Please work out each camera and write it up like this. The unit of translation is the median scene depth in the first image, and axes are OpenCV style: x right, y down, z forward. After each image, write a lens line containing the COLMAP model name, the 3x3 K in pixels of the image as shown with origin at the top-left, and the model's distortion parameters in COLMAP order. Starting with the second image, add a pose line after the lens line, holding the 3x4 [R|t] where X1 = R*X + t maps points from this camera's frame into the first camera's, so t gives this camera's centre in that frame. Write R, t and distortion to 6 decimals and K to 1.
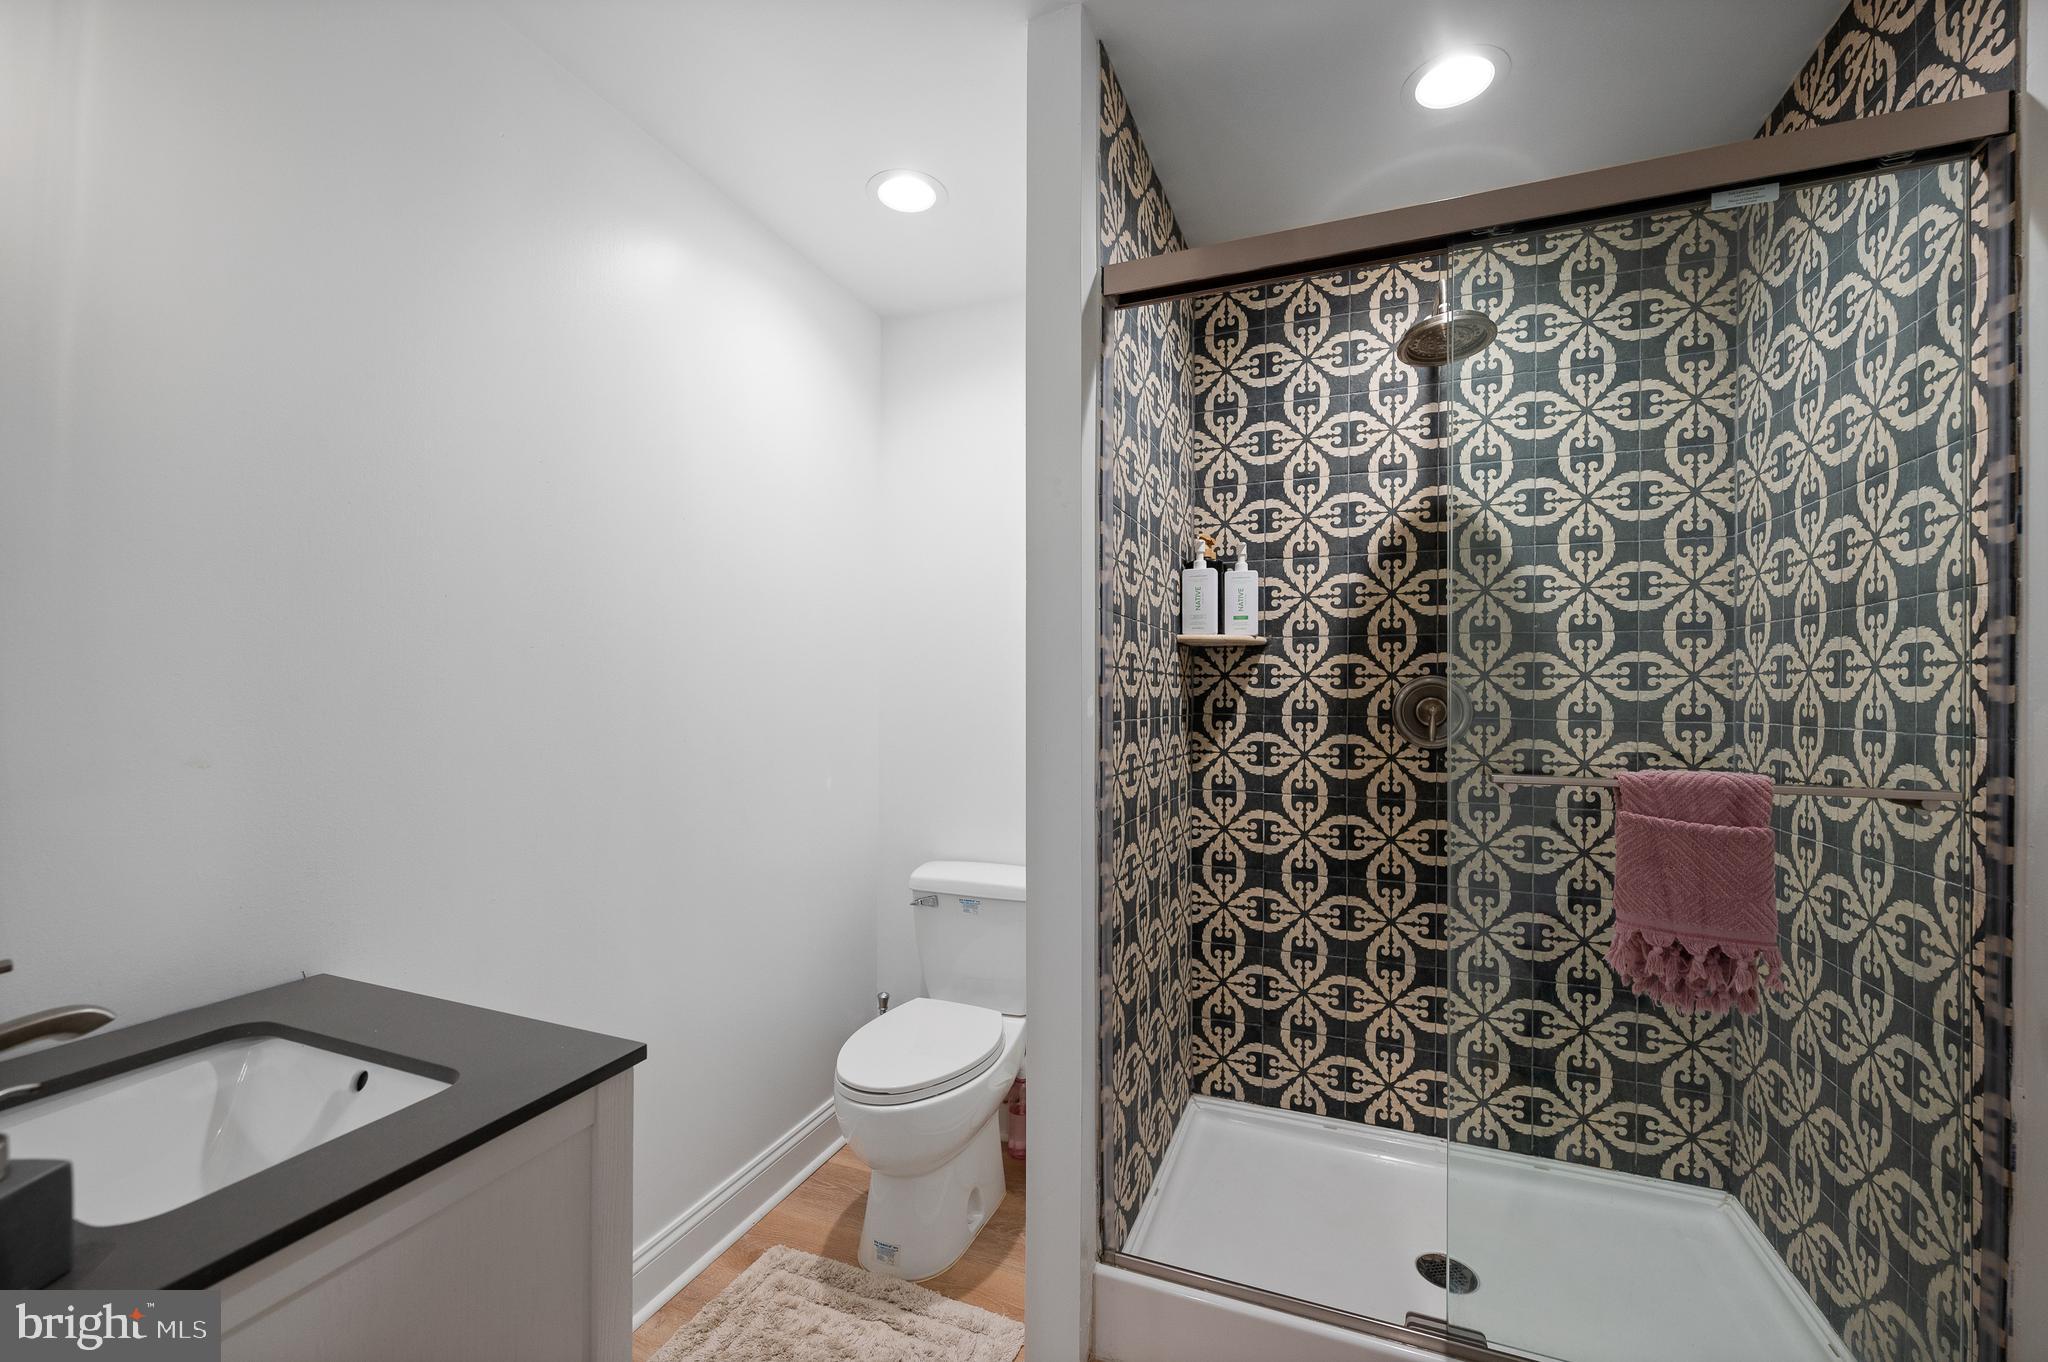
lens RADIAL K [[830.1, 0, 1027.2], [0, 830.1, 681.4], [0, 0, 1]] dist [-0.000761, -0.000277]
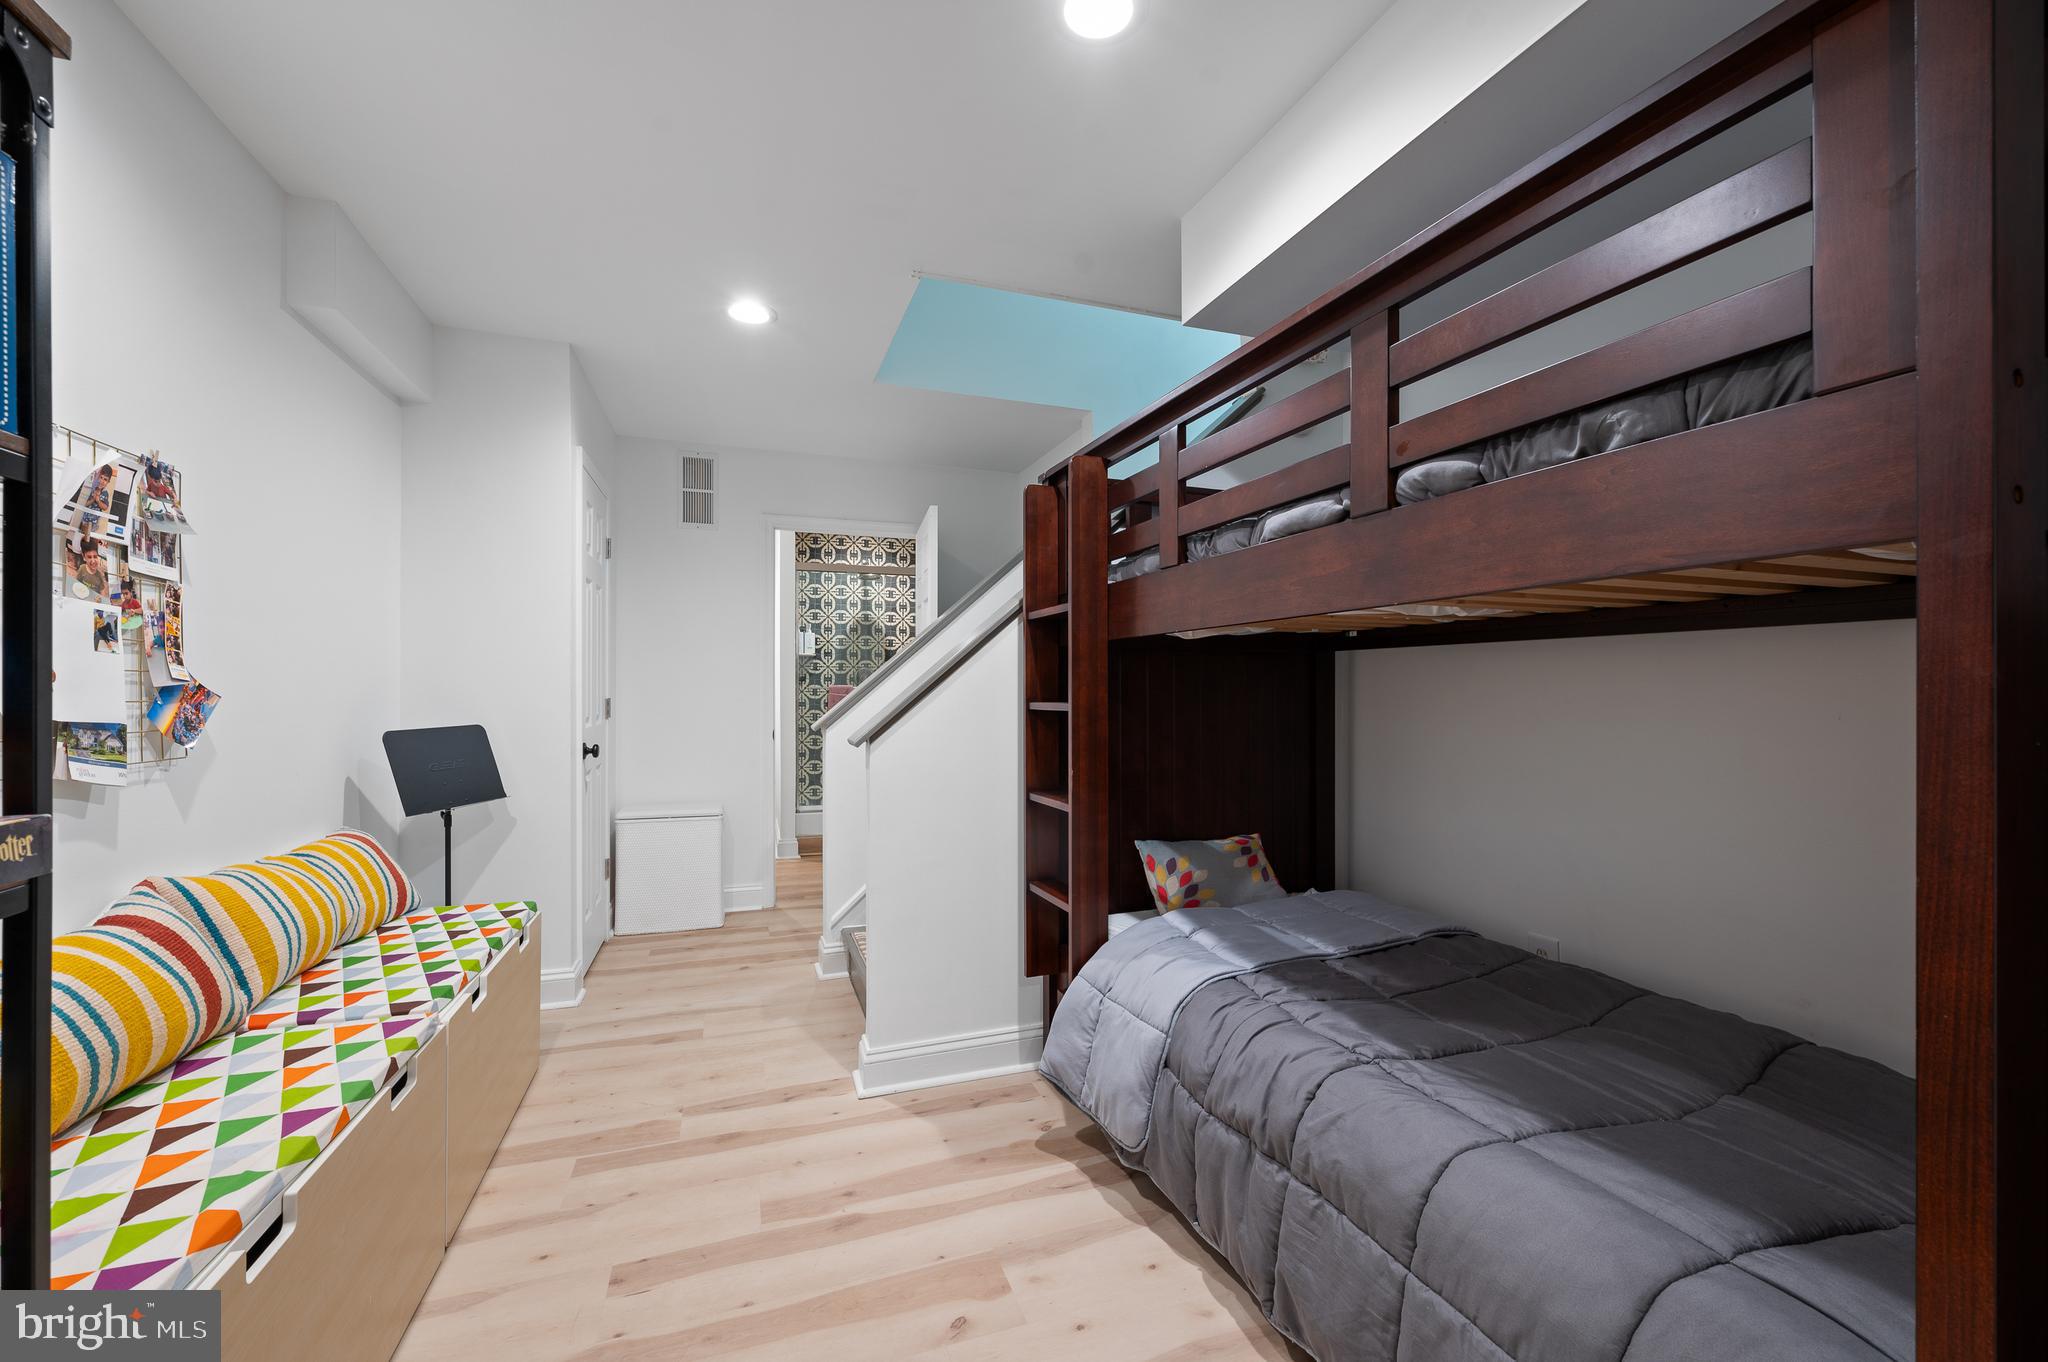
lens RADIAL K [[830.1, 0, 1025.5], [0, 830.1, 682.9], [0, 0, 1]] dist [-0.000761, -0.000277]
pose [[0.736252, 0.000437, 0.676707, -1.268981], [0.001178, 0.999997, -0.001927, 0.063188], [-0.676706, 0.002215, 0.736250, -1.862241]]
